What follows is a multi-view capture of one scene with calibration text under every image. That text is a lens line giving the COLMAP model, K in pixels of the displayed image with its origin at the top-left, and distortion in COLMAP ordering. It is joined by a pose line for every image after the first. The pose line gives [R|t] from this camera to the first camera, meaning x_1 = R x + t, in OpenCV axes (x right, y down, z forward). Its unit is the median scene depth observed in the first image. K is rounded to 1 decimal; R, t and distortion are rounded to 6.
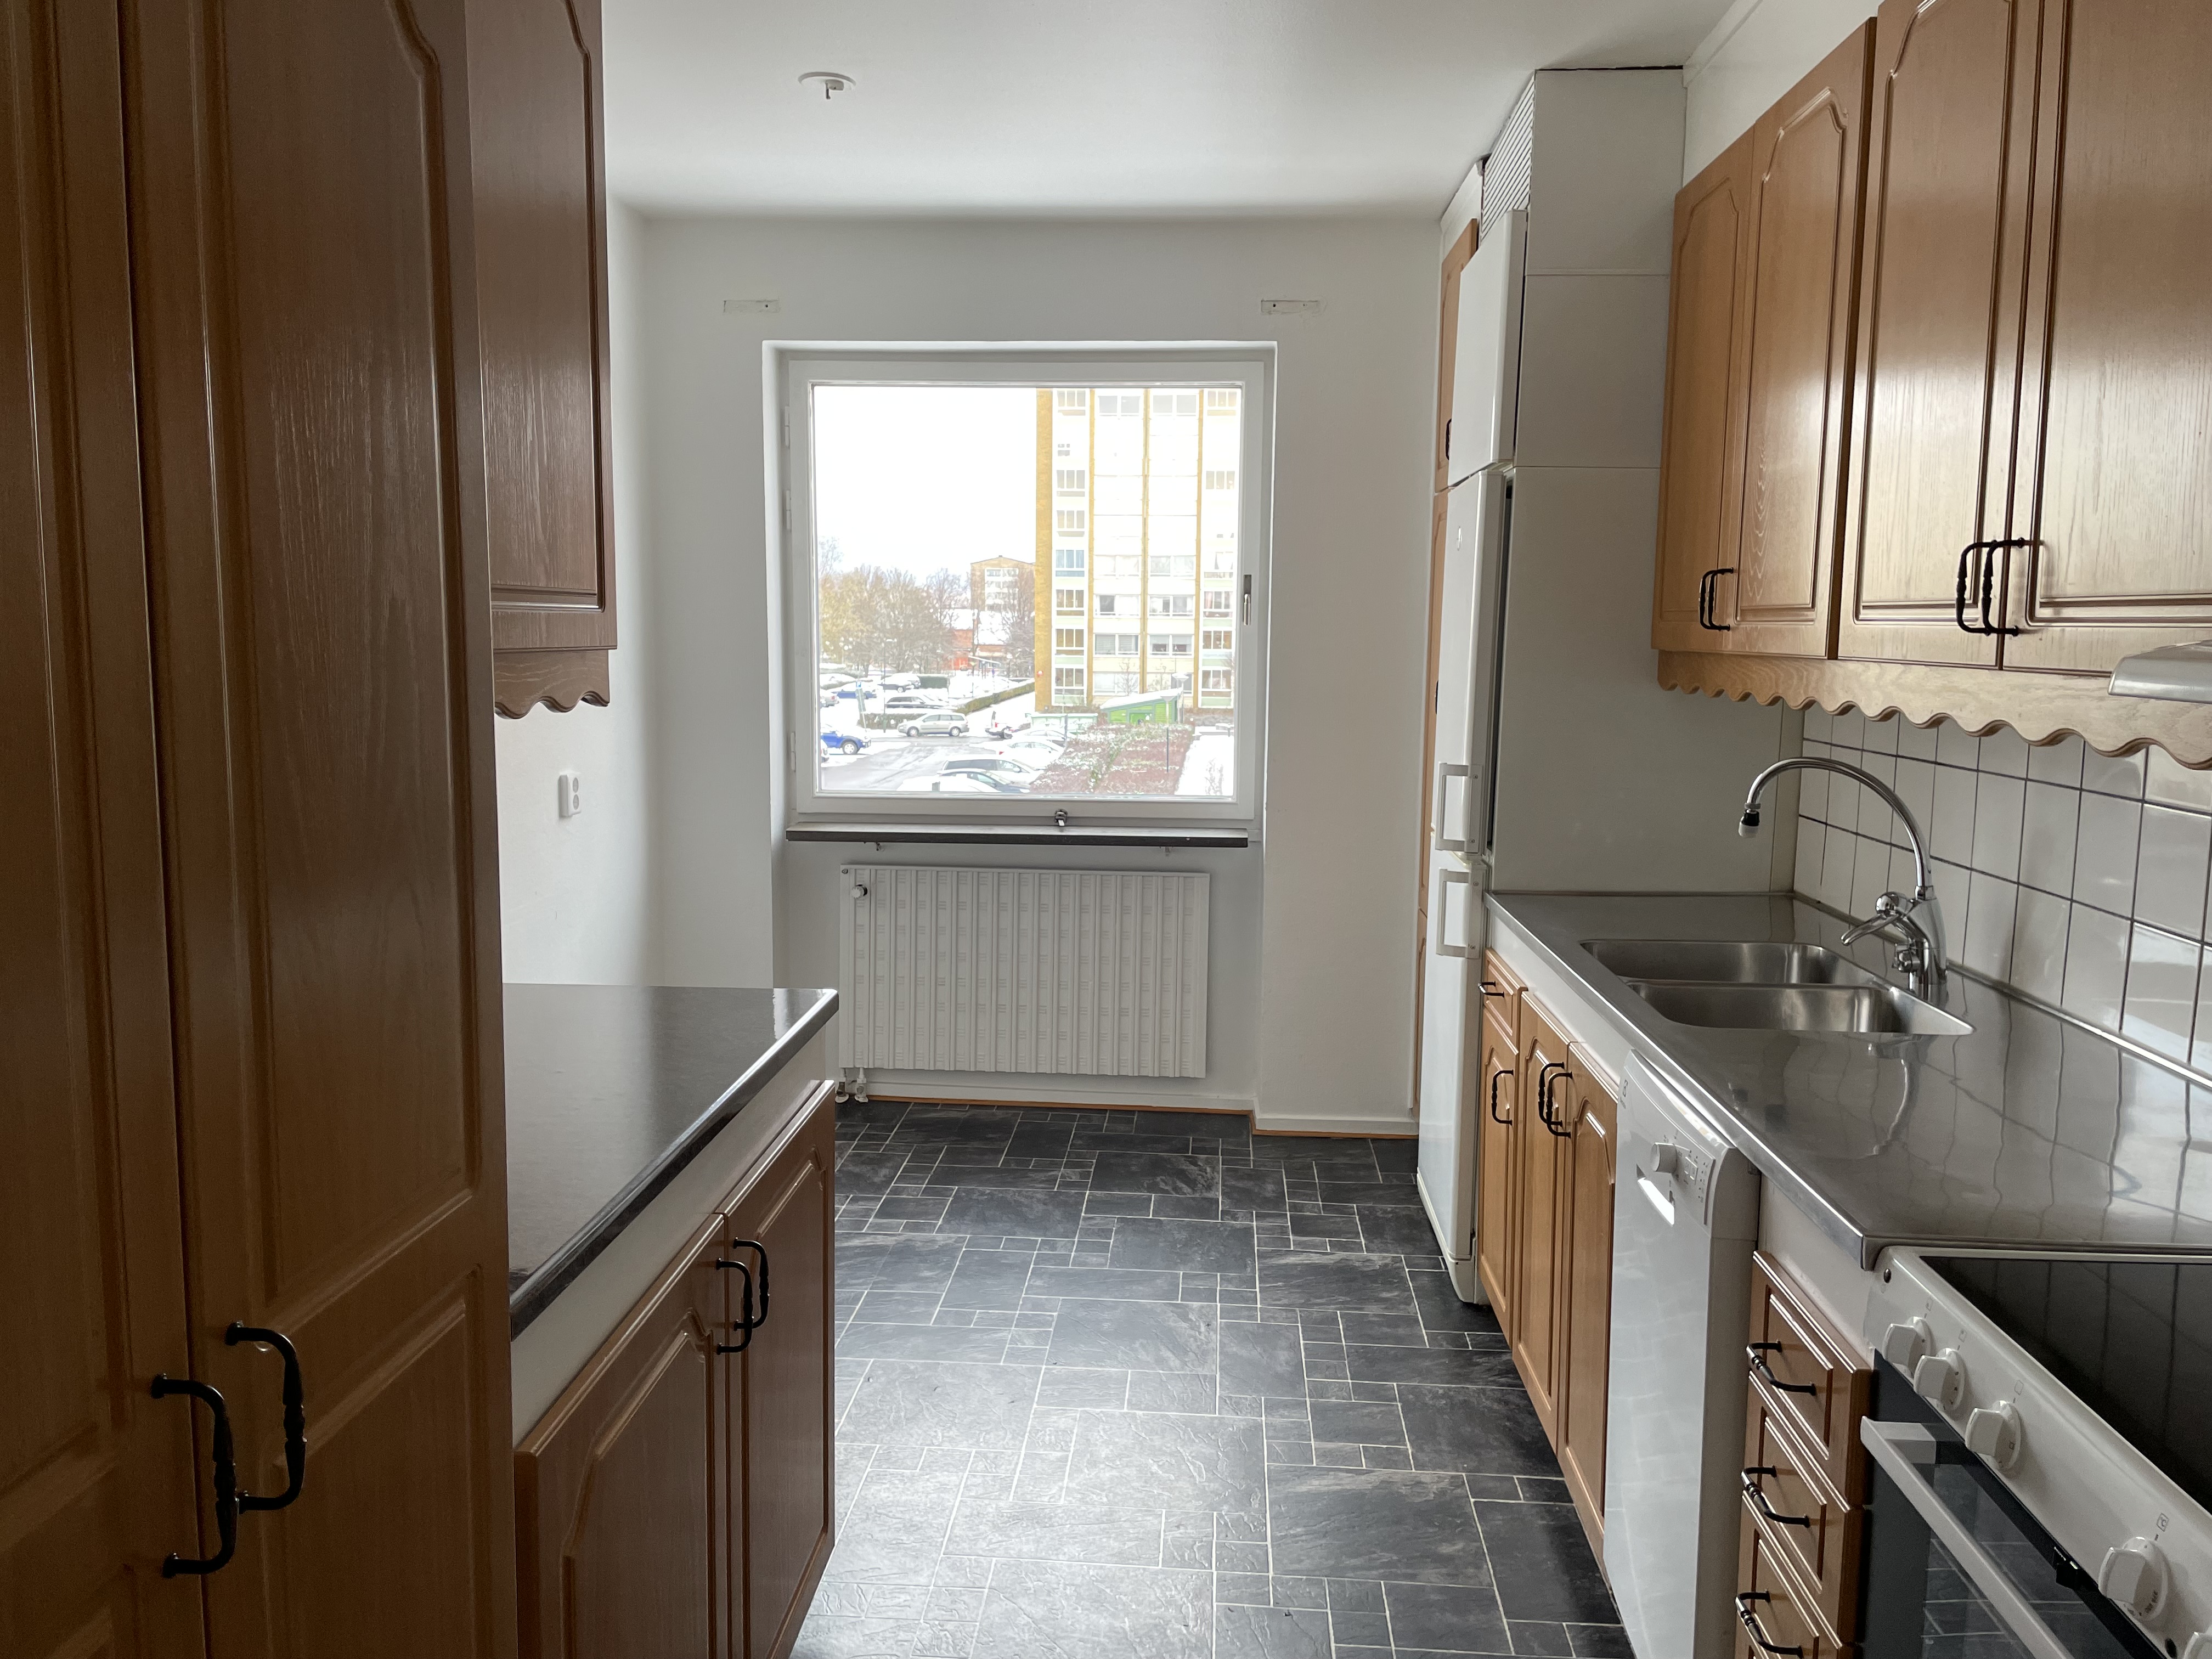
lens RADIAL K [[1656.7, 0, 1109.7], [0, 1656.7, 829.8], [0, 0, 1]] dist [0.048275, -0.017047]
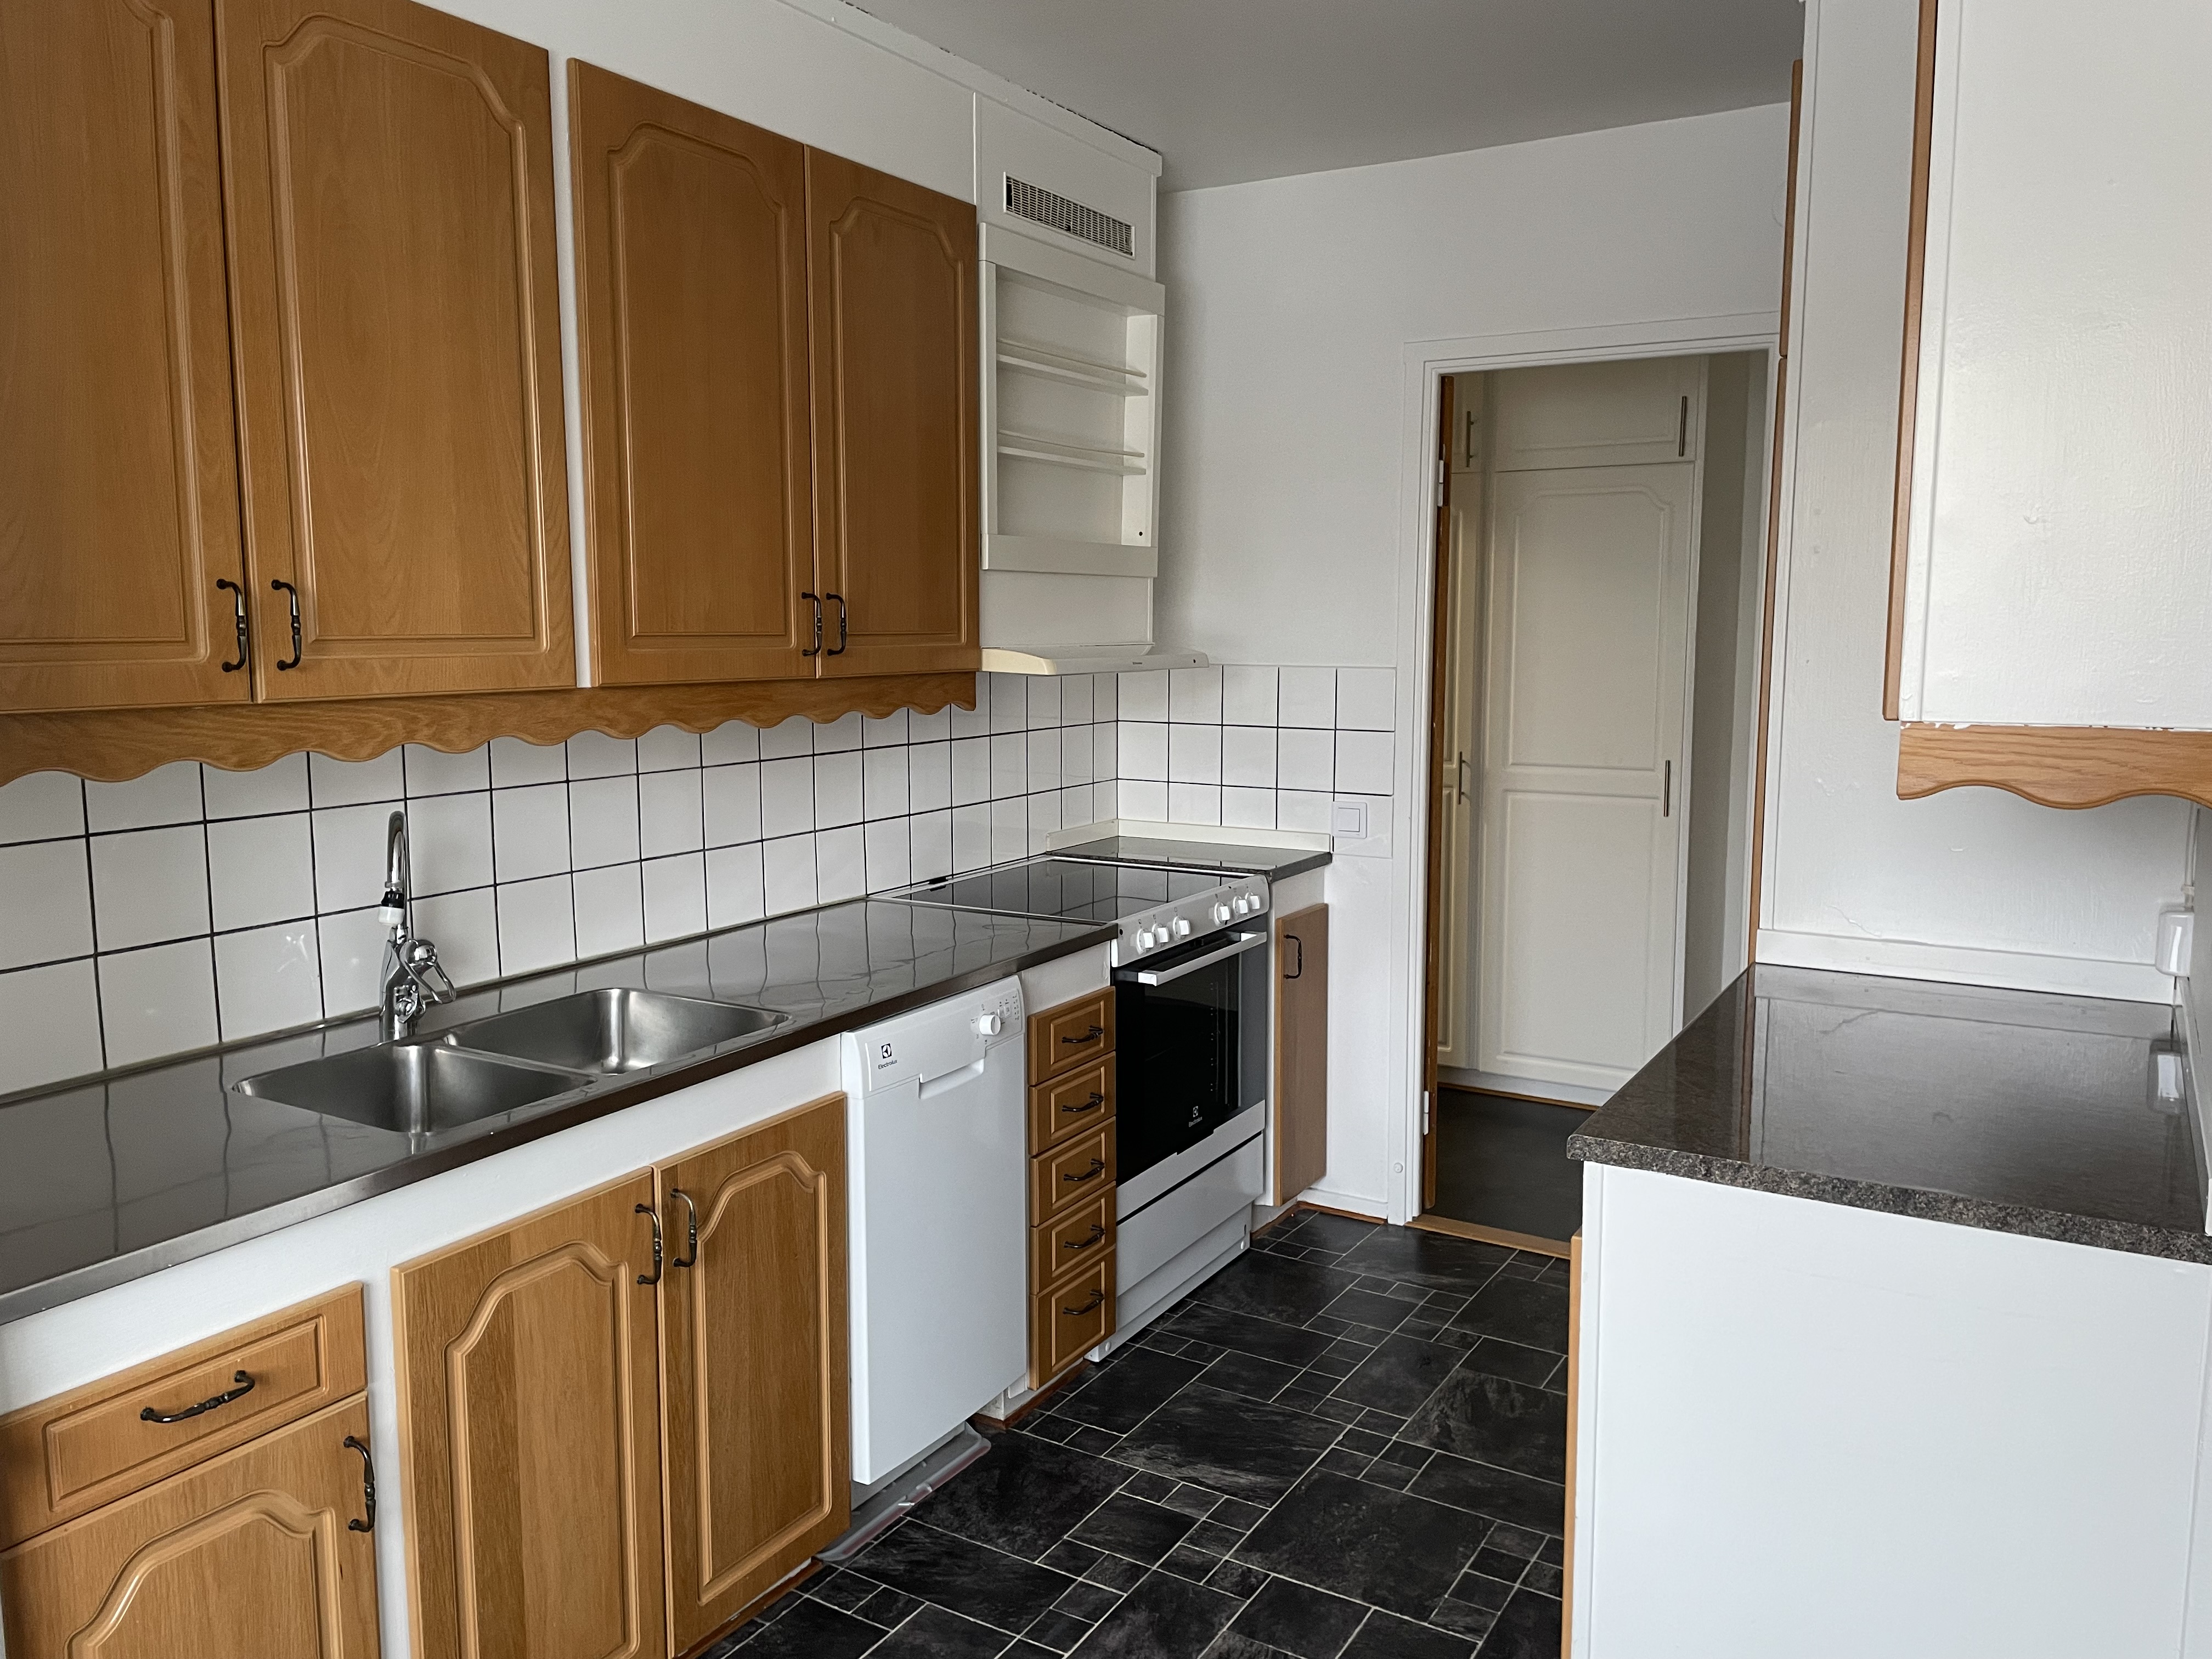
lens RADIAL K [[1656.7, 0, 1115.0], [0, 1656.7, 827.3], [0, 0, 1]] dist [0.048275, -0.017047]
pose [[-0.891926, -0.077225, 0.445538, -0.049945], [0.033641, 0.971245, 0.235692, -0.068664], [-0.450928, 0.225208, -0.863681, 0.532526]]
